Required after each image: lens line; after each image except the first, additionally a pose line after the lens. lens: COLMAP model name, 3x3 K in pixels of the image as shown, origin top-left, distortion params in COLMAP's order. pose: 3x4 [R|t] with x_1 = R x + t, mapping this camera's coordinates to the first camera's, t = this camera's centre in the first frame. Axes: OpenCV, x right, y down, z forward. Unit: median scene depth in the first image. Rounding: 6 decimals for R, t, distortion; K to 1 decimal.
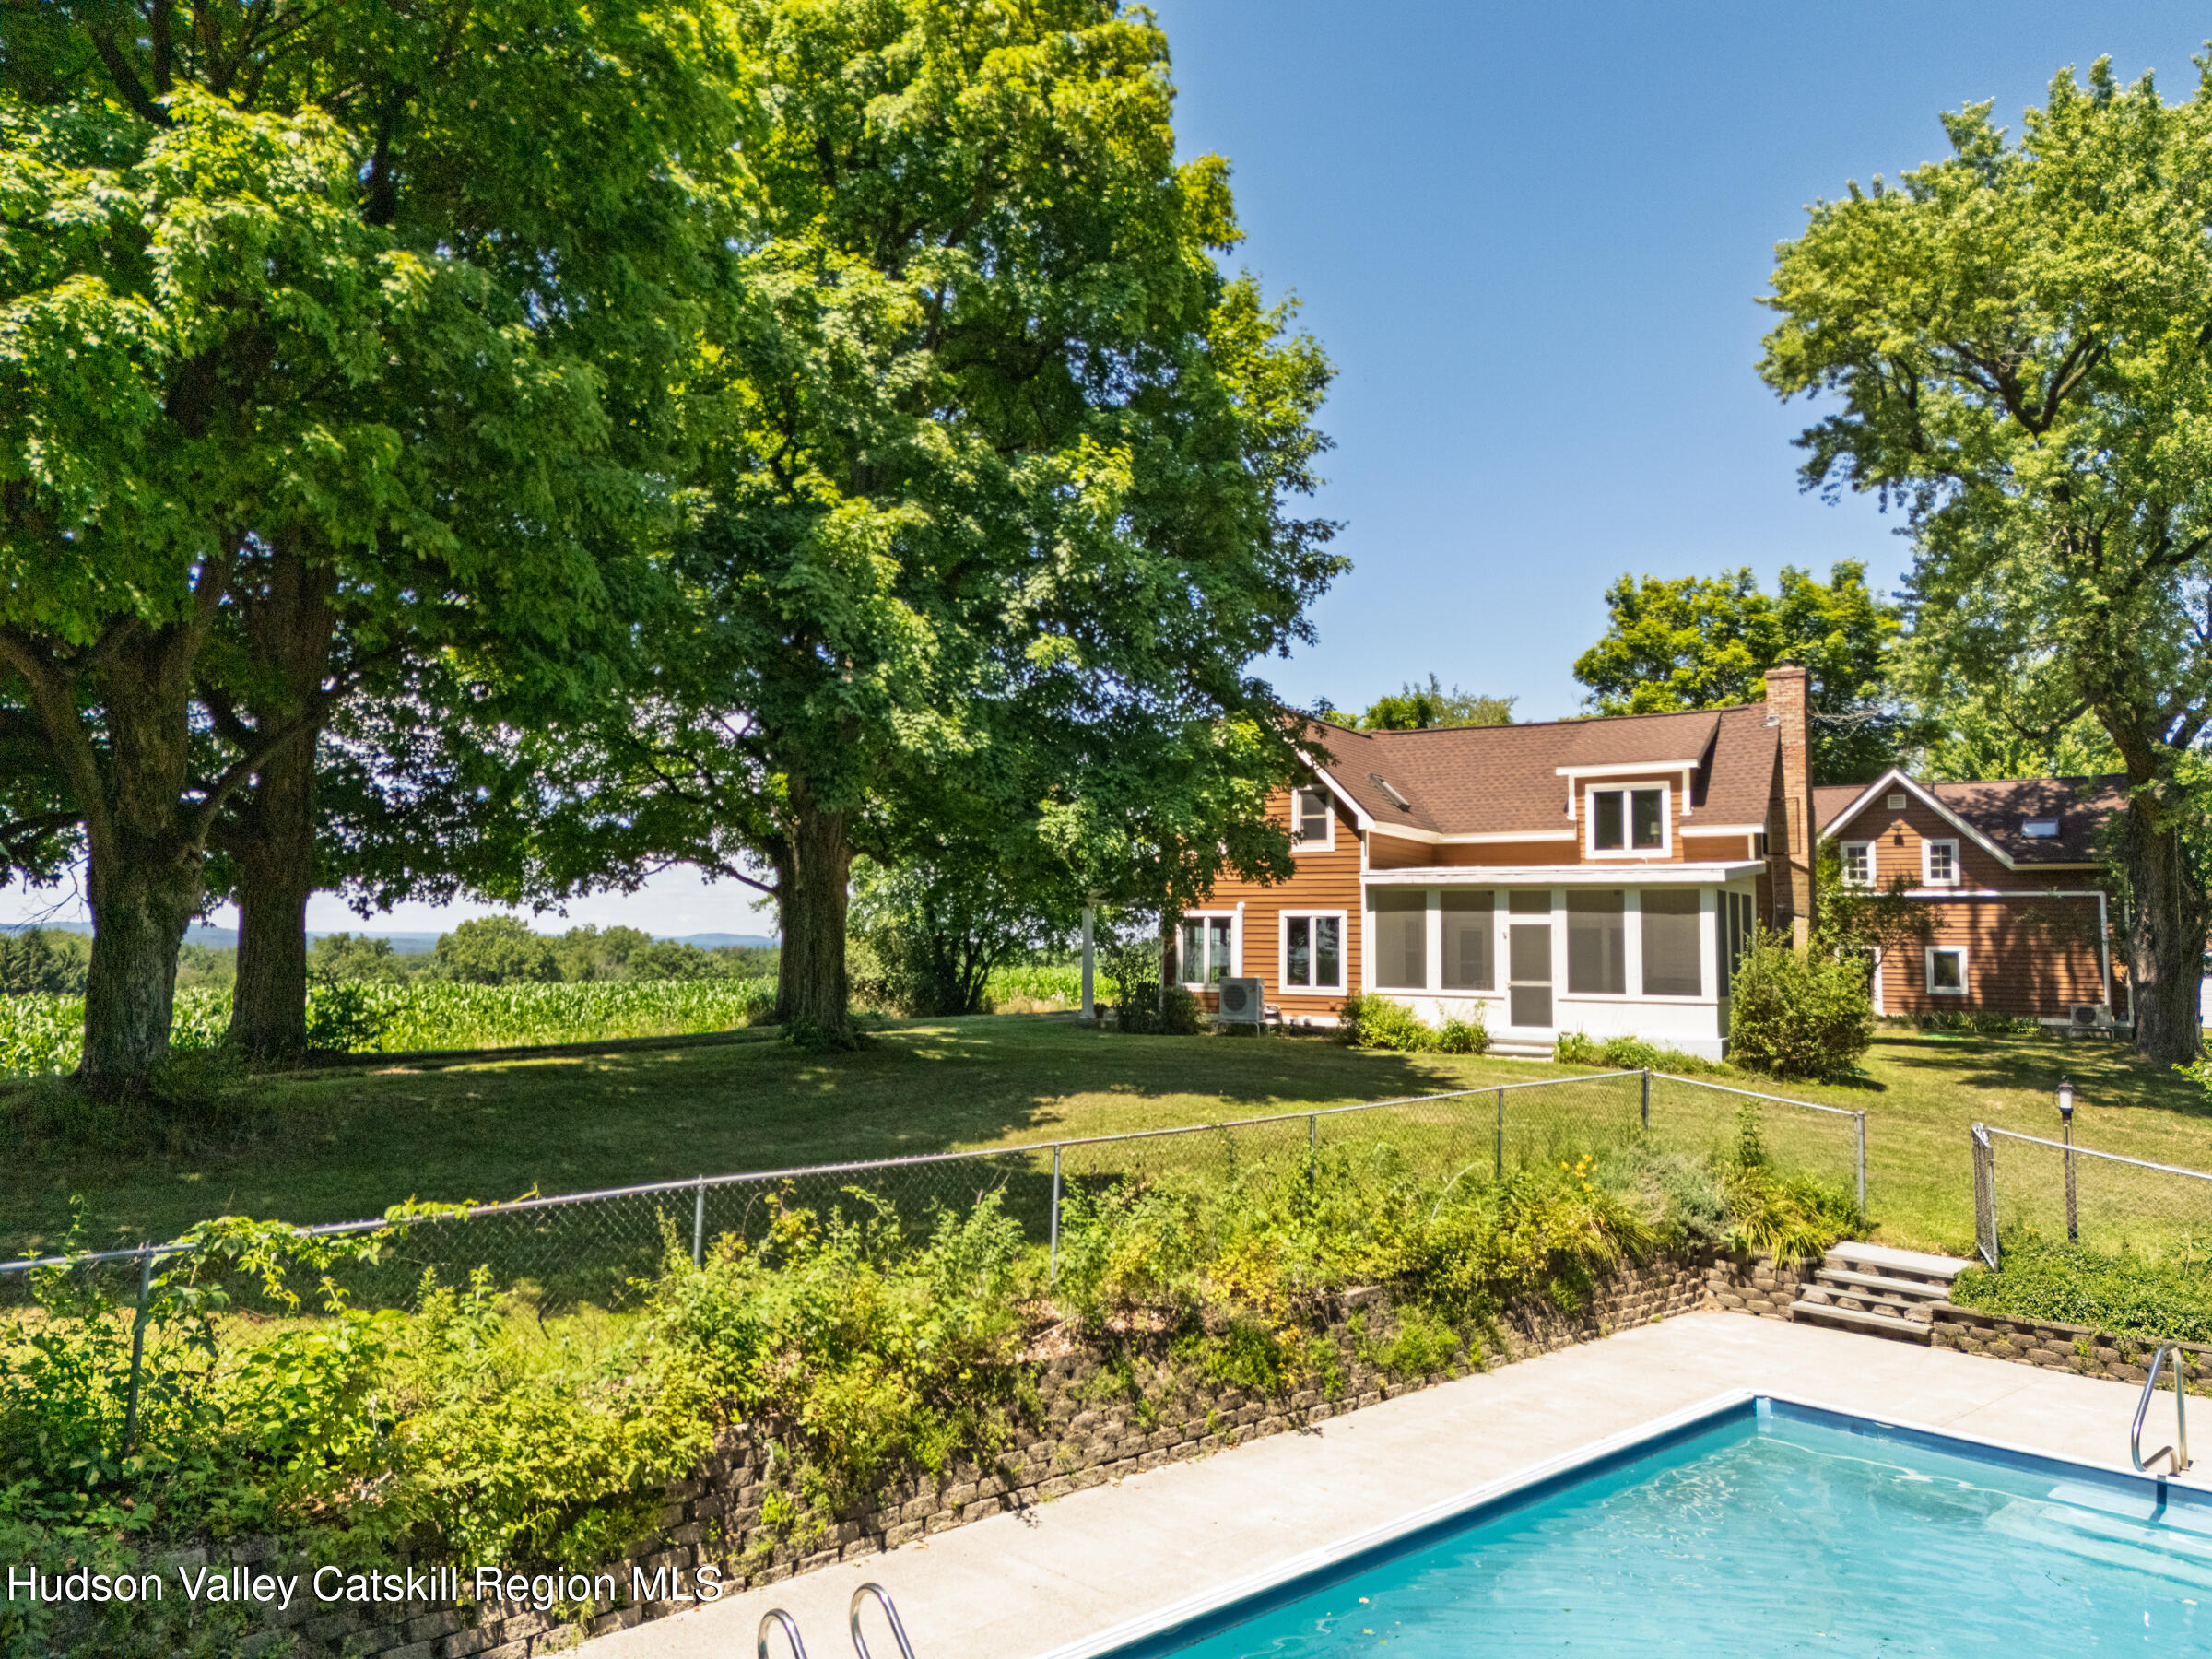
lens RADIAL K [[1623.8, 0, 1103.5], [0, 1623.8, 821.8], [0, 0, 1]] dist [0.094461, -0.043346]
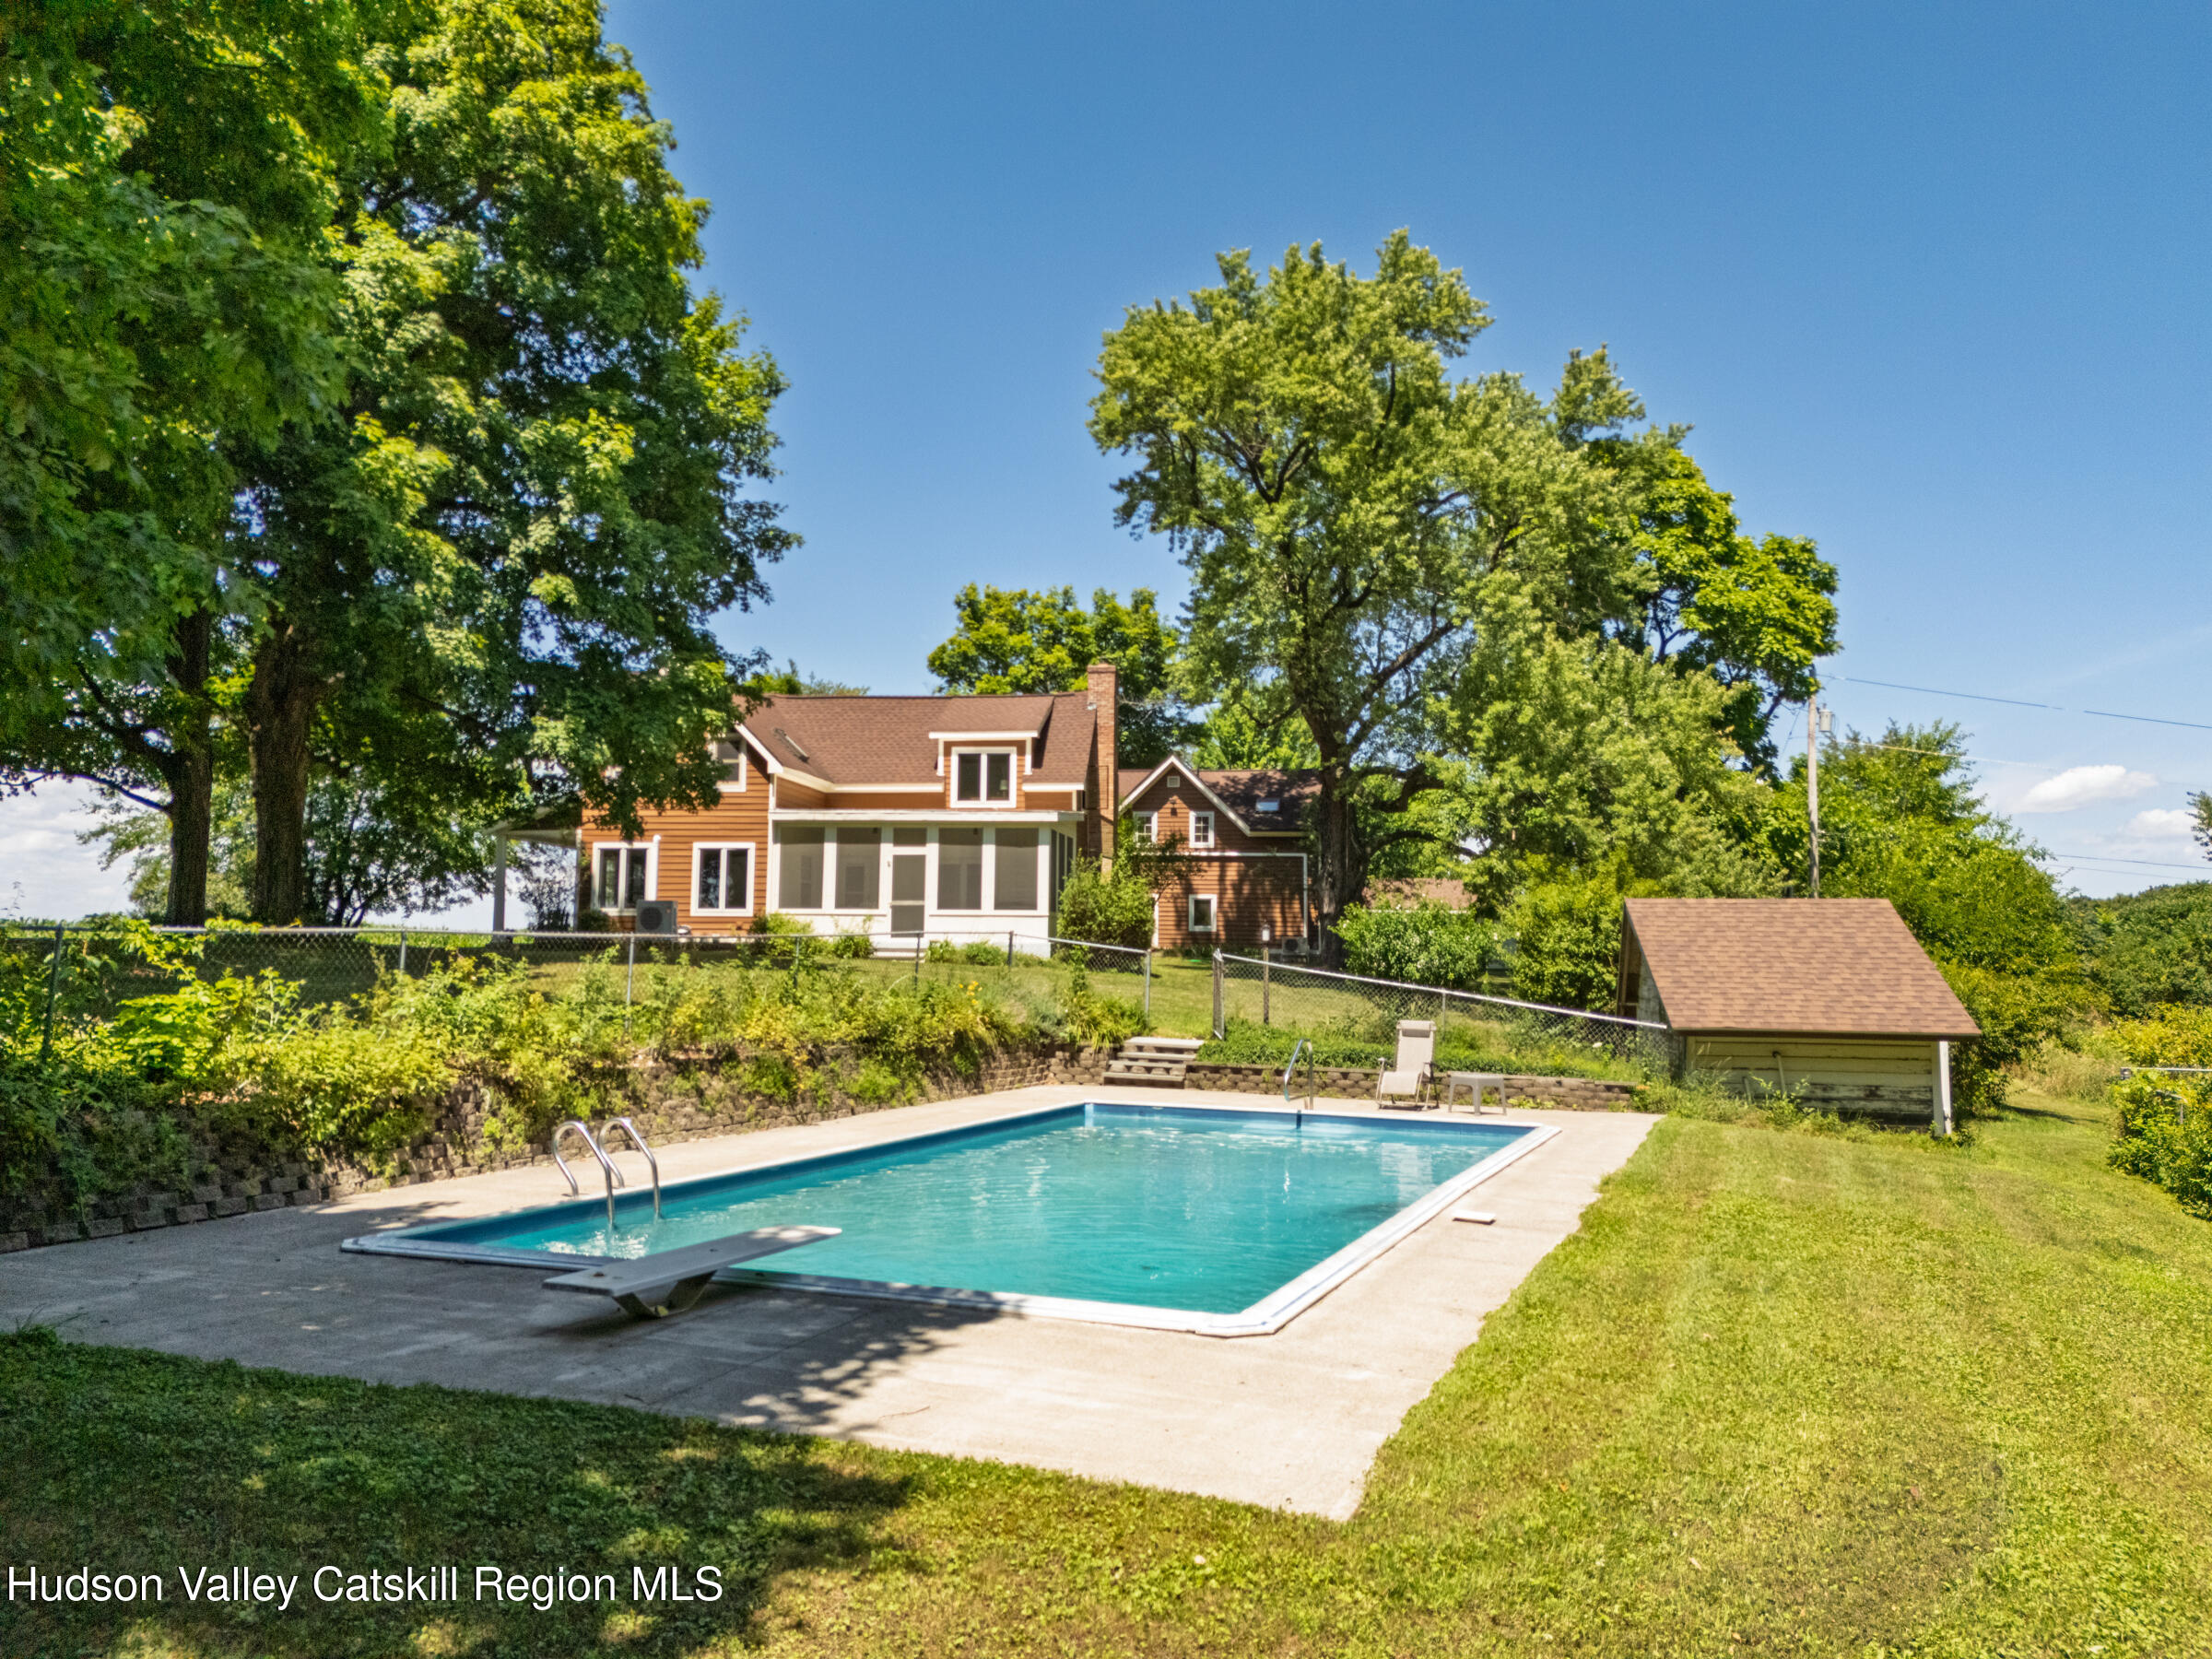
lens RADIAL K [[1623.8, 0, 1103.5], [0, 1623.8, 821.8], [0, 0, 1]] dist [0.094461, -0.043346]
pose [[0.917829, 0.033405, 0.395567, -0.092480], [-0.034165, 0.999403, -0.005125, 0.041254], [-0.395502, -0.008810, 0.918423, -0.184270]]
